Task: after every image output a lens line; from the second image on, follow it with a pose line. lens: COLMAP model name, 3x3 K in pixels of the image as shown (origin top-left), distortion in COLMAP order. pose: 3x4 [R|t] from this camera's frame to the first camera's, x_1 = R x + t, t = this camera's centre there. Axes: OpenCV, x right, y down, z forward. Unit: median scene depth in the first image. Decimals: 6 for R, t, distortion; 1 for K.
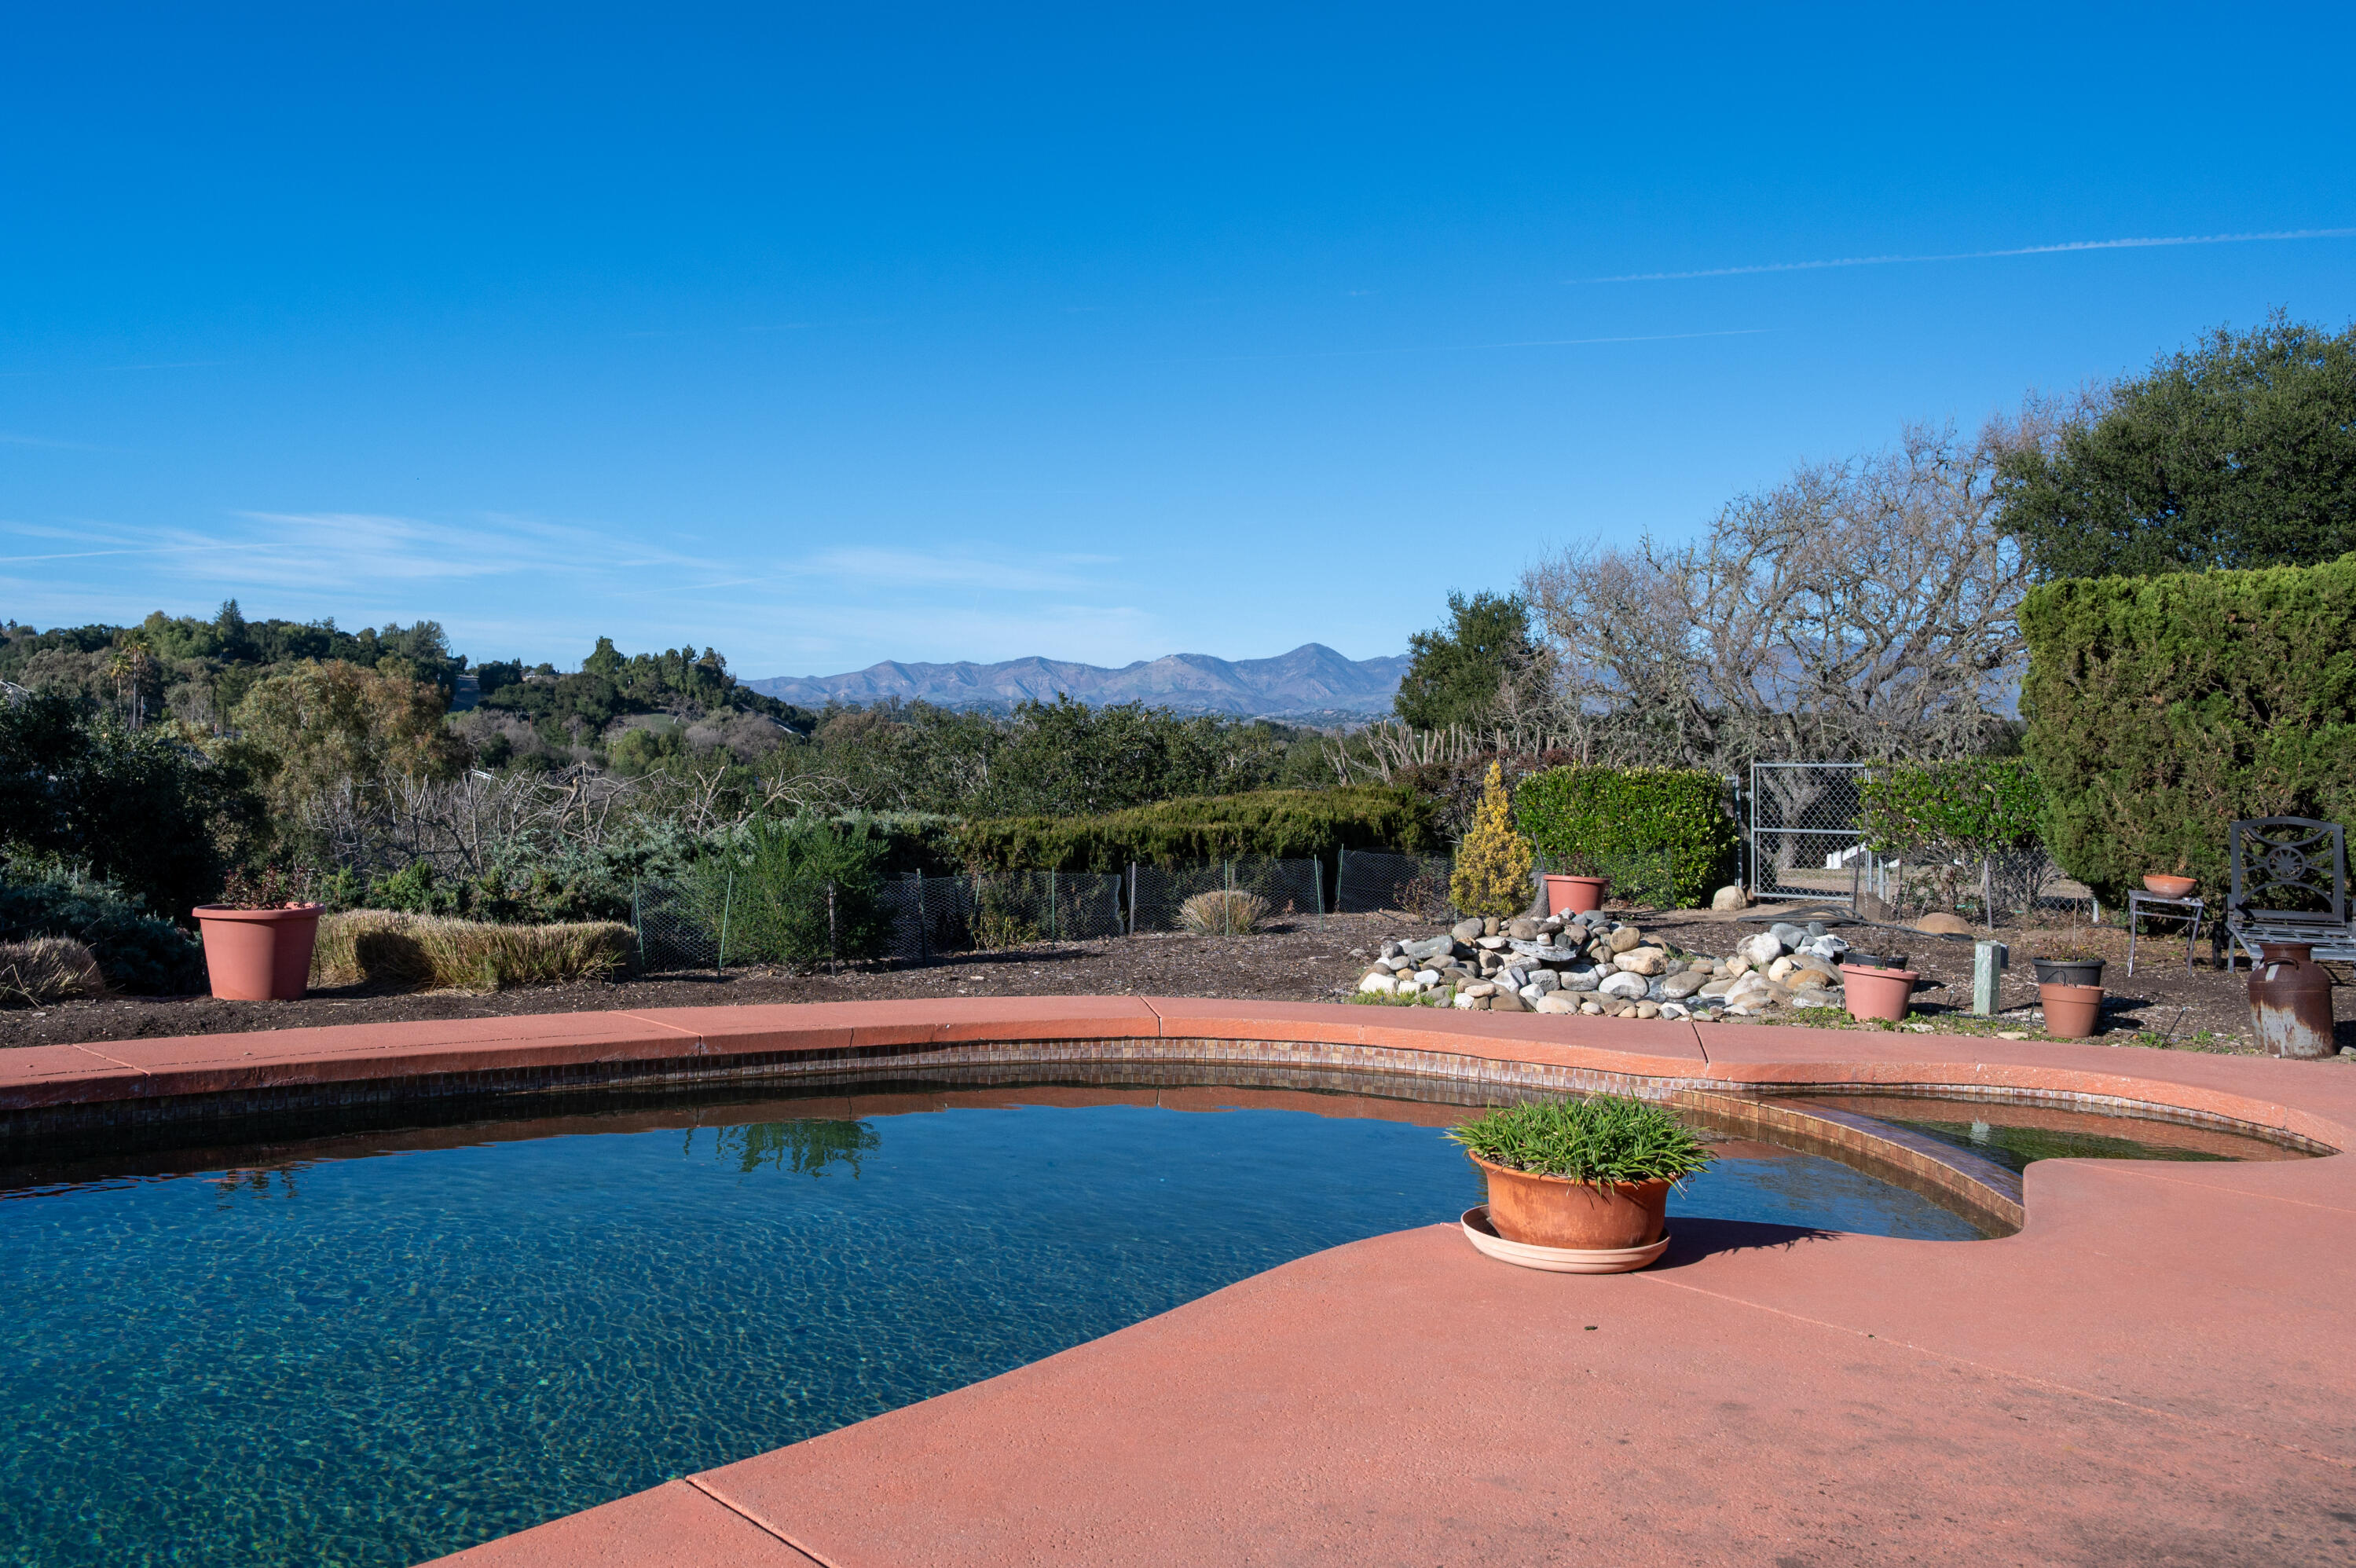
lens RADIAL K [[1878.2, 0, 1171.6], [0, 1878.2, 786.4], [0, 0, 1]] dist [-0.012642, 0.003978]
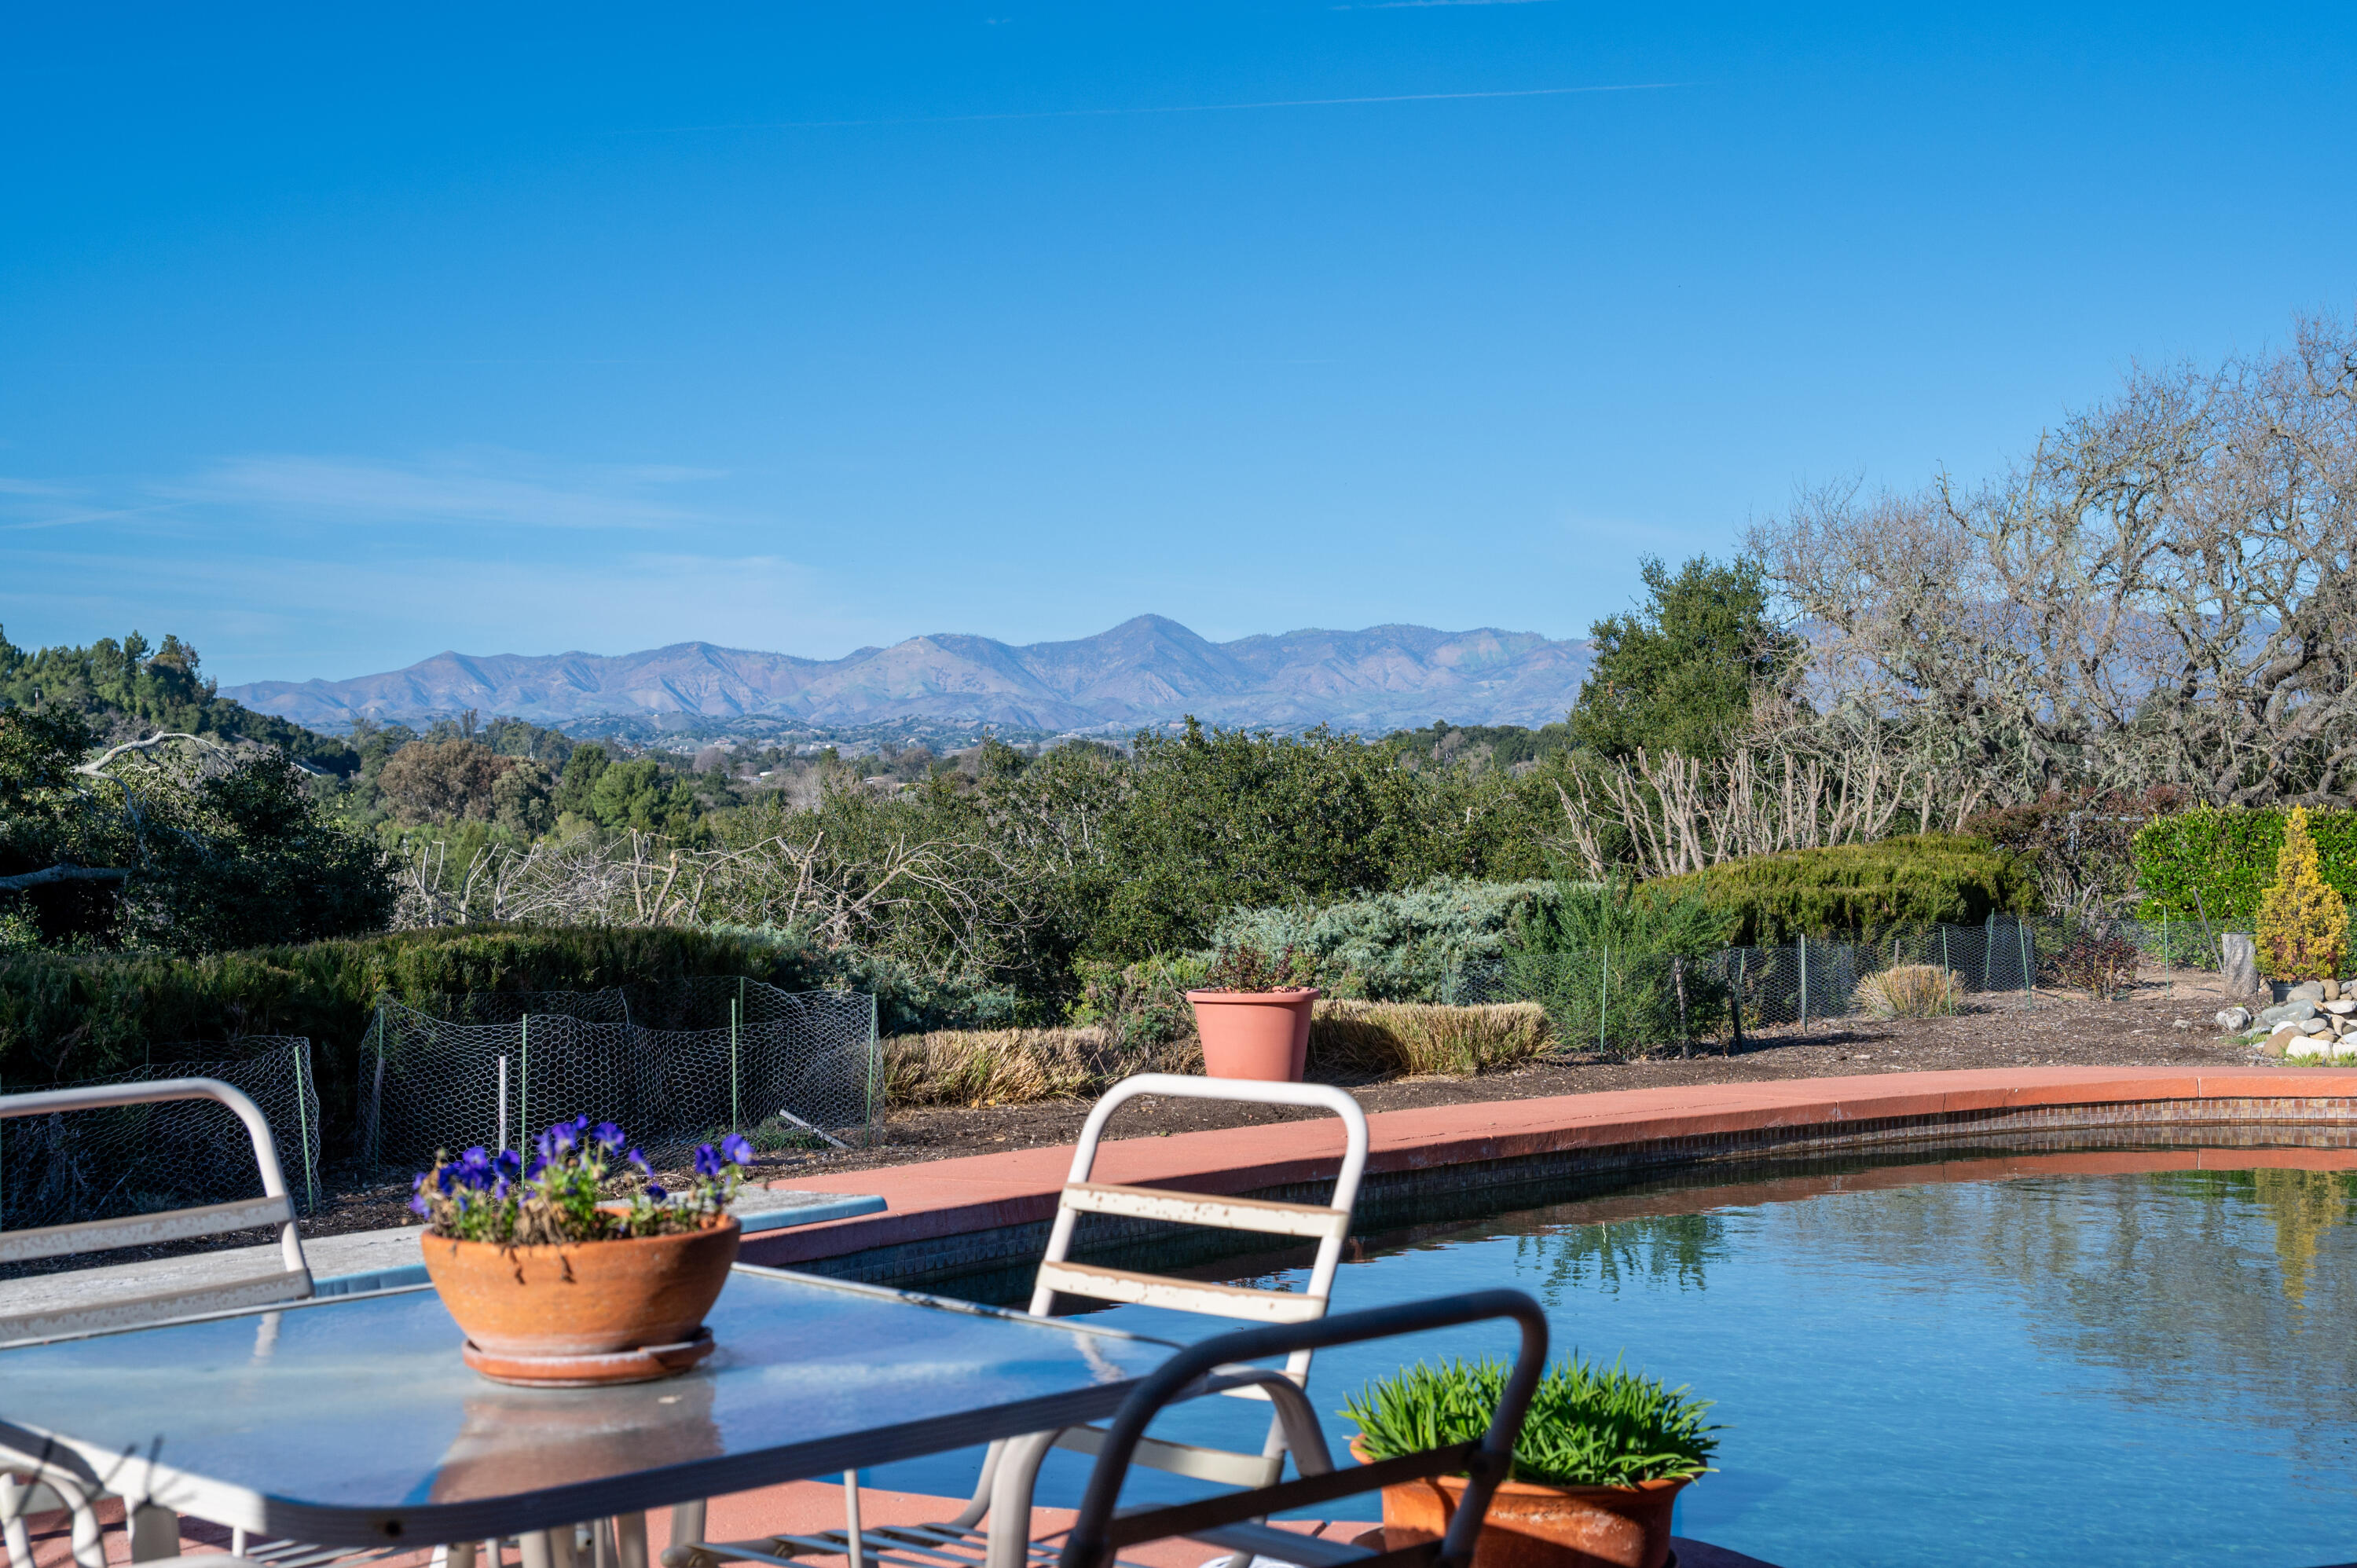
lens RADIAL K [[3150.8, 0, 1186.7], [0, 3150.8, 788.0], [0, 0, 1]] dist [0.020131, 0.000000]
pose [[0.991504, -0.019644, 0.128587, -0.450829], [0.022037, 0.999609, -0.017210, -0.006514], [-0.128199, 0.019897, 0.991549, -0.344827]]
